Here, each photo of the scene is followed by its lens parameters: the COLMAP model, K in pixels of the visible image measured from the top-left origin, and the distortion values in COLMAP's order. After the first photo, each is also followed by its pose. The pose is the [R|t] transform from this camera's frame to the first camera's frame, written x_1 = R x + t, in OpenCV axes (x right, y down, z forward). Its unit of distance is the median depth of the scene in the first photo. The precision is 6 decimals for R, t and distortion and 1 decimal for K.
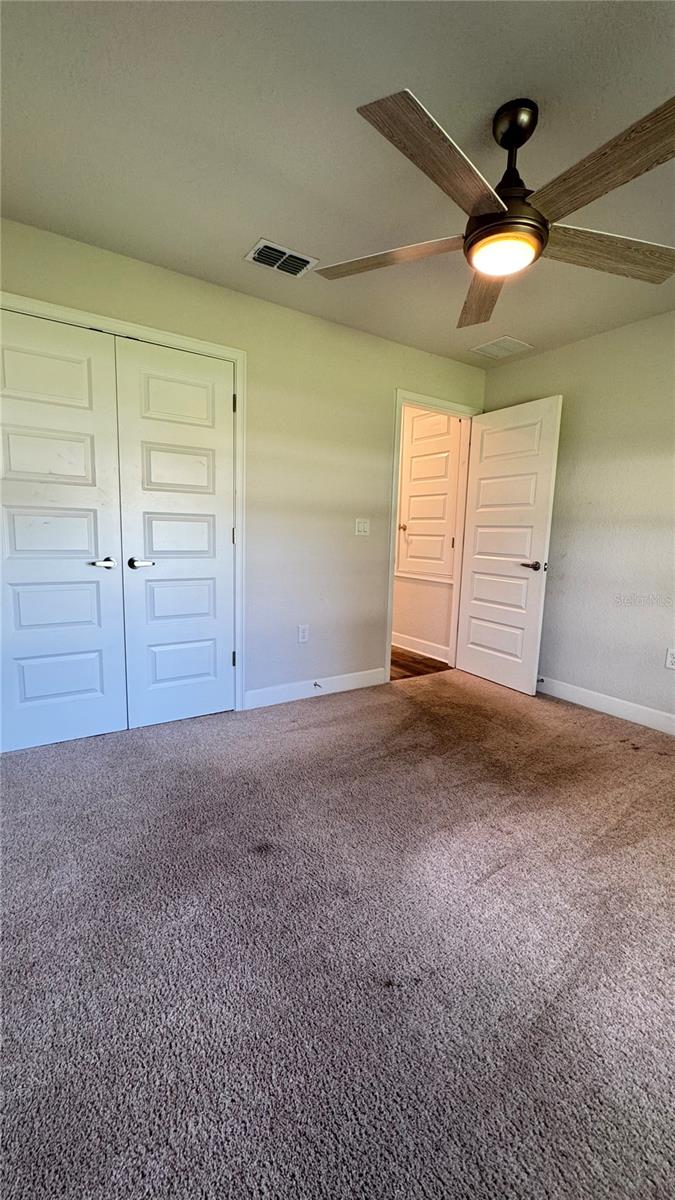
lens RADIAL K [[478.6, 0, 332.2], [0, 478.6, 596.8], [0, 0, 1]] dist [-0.002451, 0.000227]
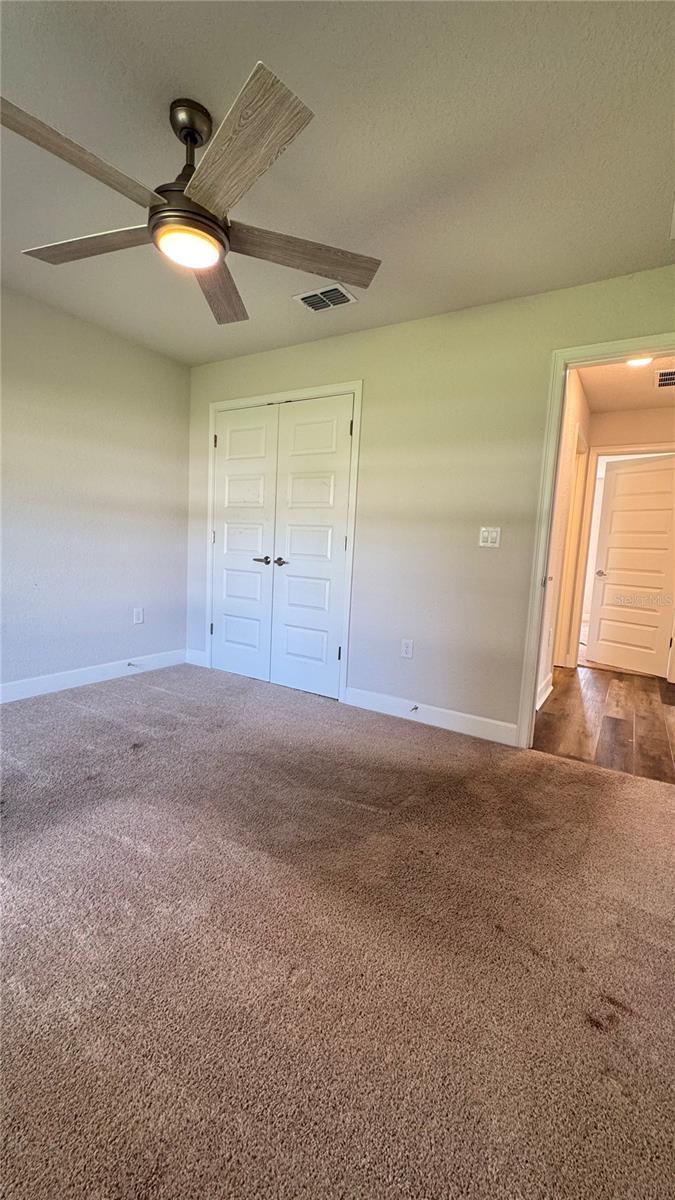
lens RADIAL K [[478.6, 0, 337.1], [0, 478.6, 597.6], [0, 0, 1]] dist [-0.002451, 0.000227]
pose [[0.413317, 0.090796, -0.906049, 0.802028], [-0.158642, 0.986979, 0.026538, -0.028096], [0.896662, 0.132769, 0.422339, 0.509355]]
